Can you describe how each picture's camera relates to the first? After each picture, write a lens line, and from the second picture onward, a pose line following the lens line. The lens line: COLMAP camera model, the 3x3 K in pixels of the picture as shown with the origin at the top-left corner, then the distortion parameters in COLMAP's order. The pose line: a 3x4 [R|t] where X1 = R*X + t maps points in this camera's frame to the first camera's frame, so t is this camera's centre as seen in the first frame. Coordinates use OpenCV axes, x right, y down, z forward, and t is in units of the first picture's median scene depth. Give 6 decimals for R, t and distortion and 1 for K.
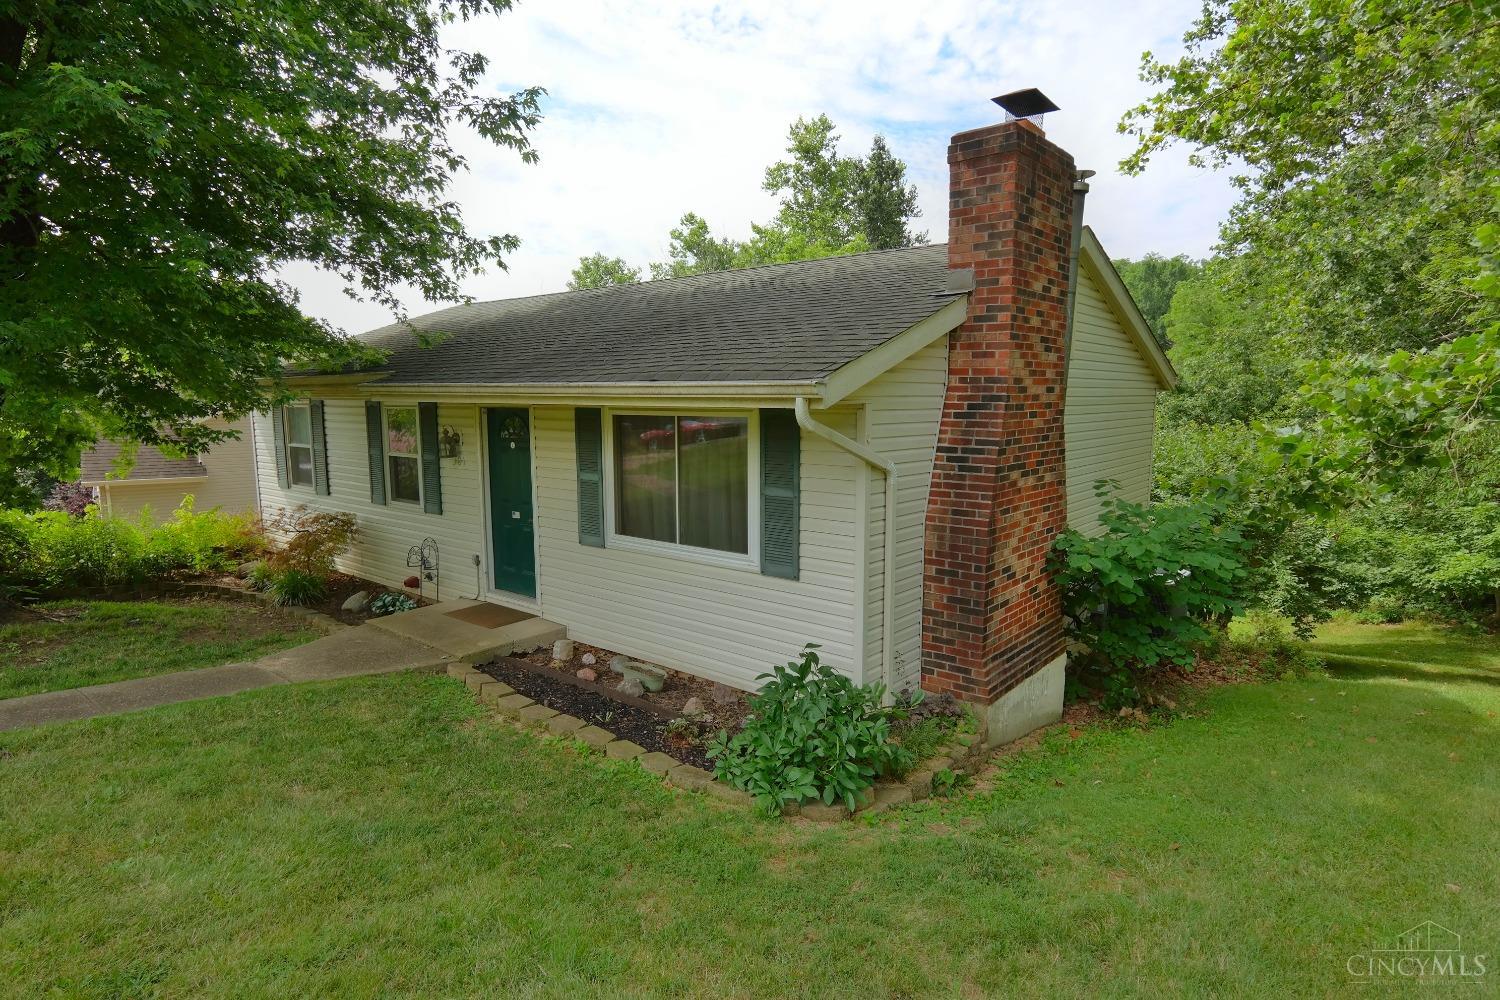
lens RADIAL K [[818.5, 0, 747.5], [0, 818.5, 504.7], [0, 0, 1]] dist [0.001954, 0.005798]
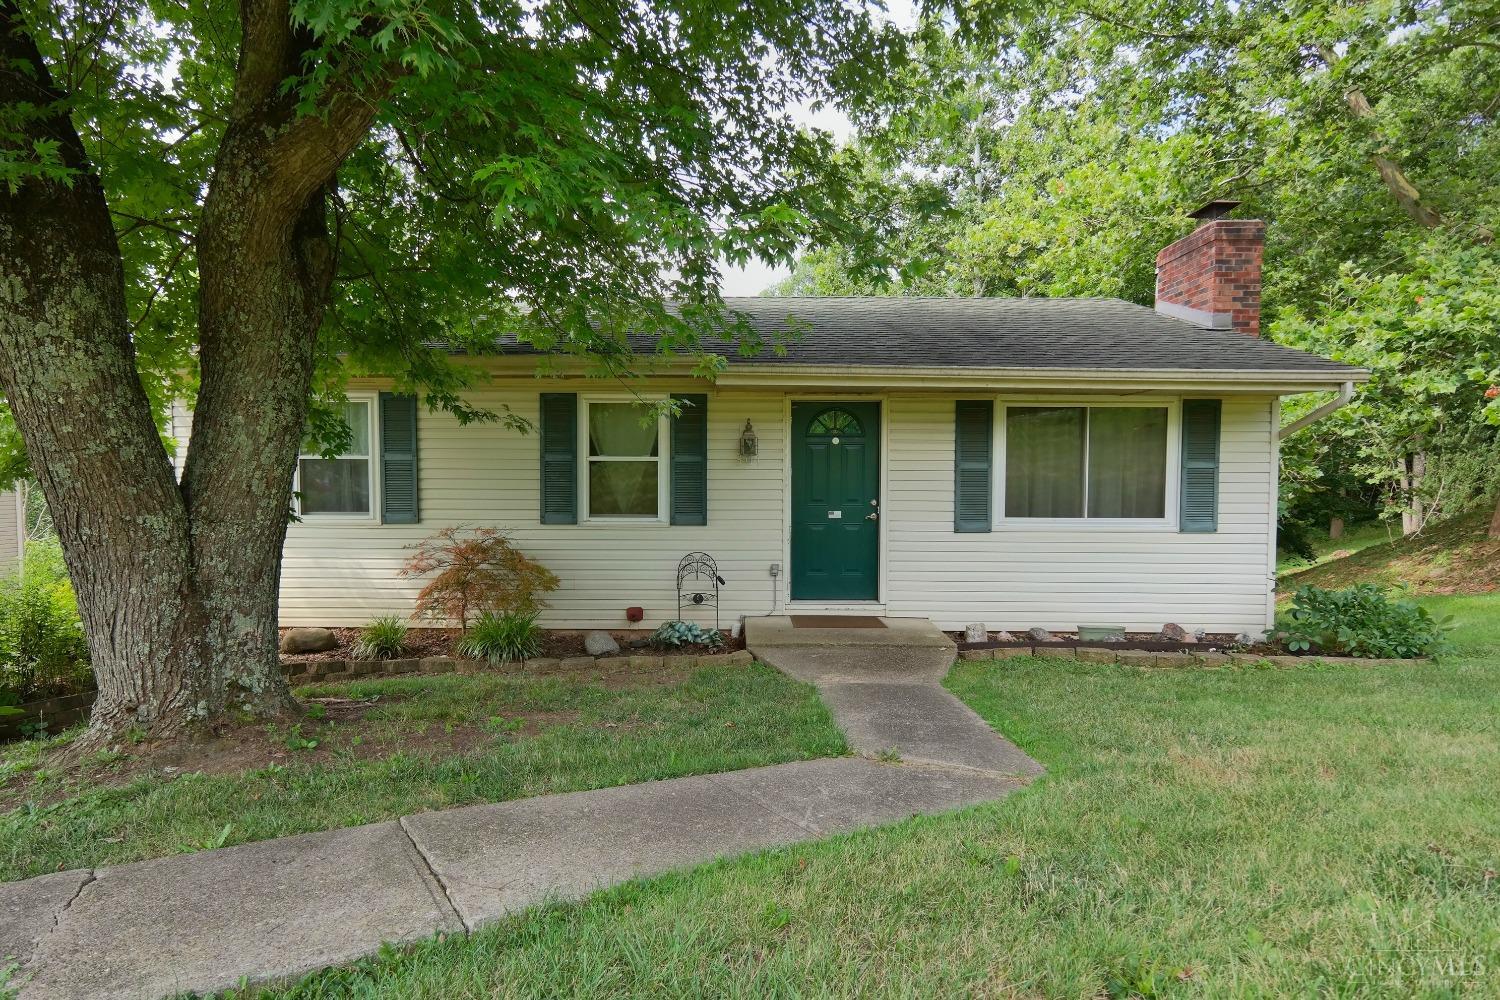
lens RADIAL K [[818.5, 0, 744.6], [0, 818.5, 505.4], [0, 0, 1]] dist [0.001954, 0.005798]
pose [[0.774905, -0.018836, 0.631797, -1.264444], [0.079409, 0.994537, -0.067746, 0.074978], [-0.627070, 0.102667, 0.772168, 0.440701]]
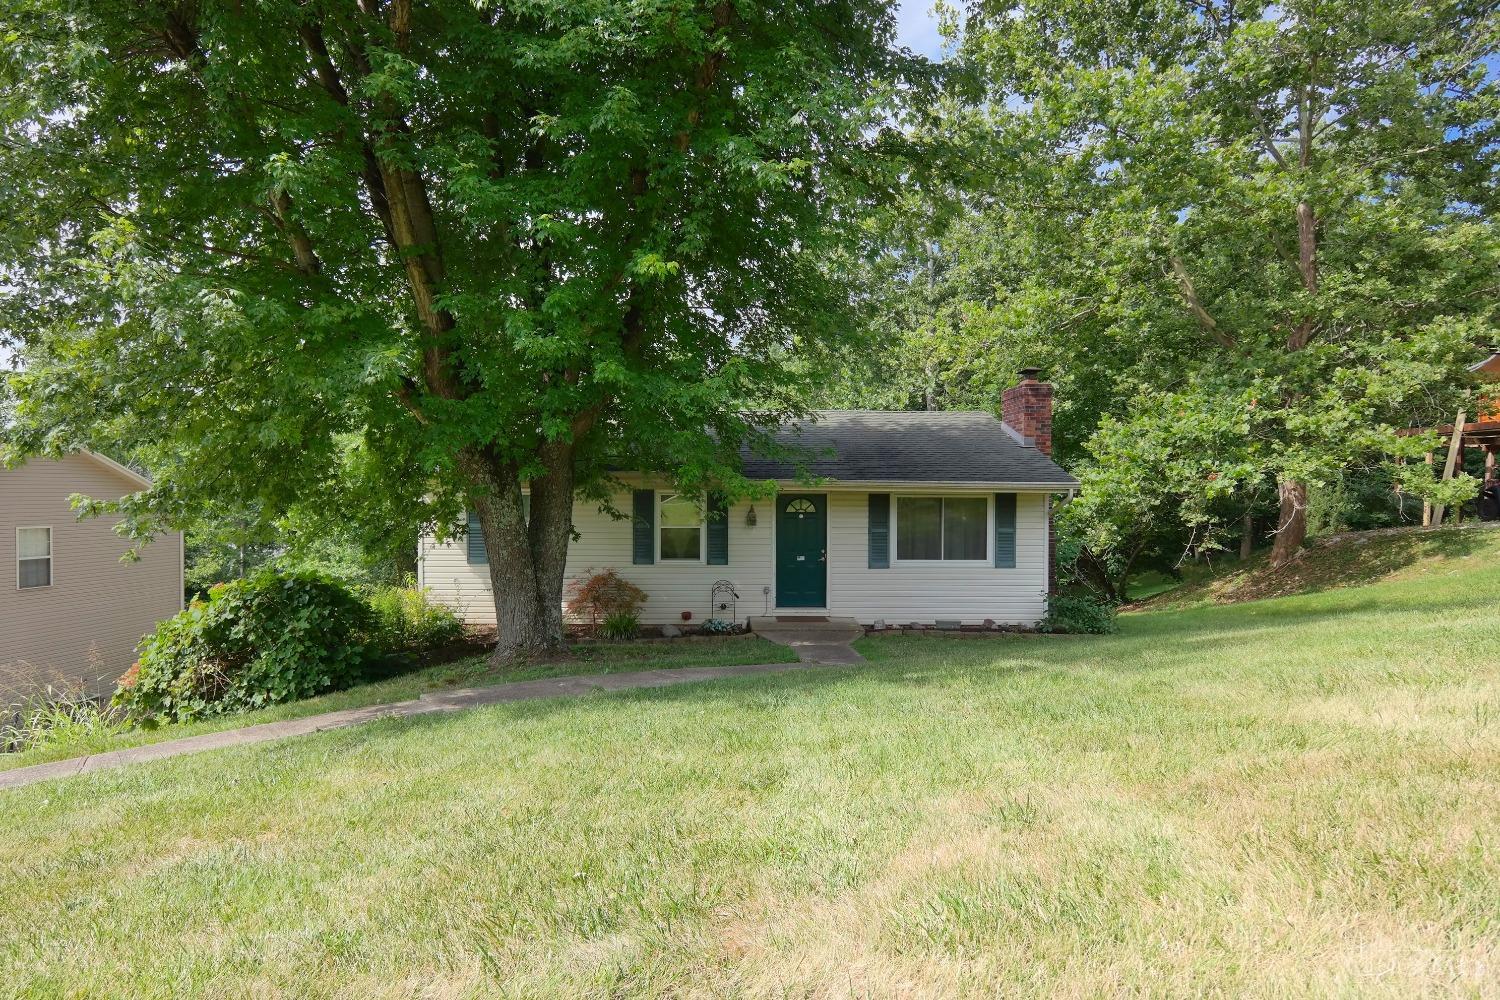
lens RADIAL K [[818.5, 0, 753.4], [0, 818.5, 500.1], [0, 0, 1]] dist [0.001954, 0.005798]
pose [[0.753227, 0.001131, 0.657760, -1.897059], [0.082917, 0.991858, -0.096657, 0.062100], [-0.652513, 0.127344, 0.747000, -0.244122]]
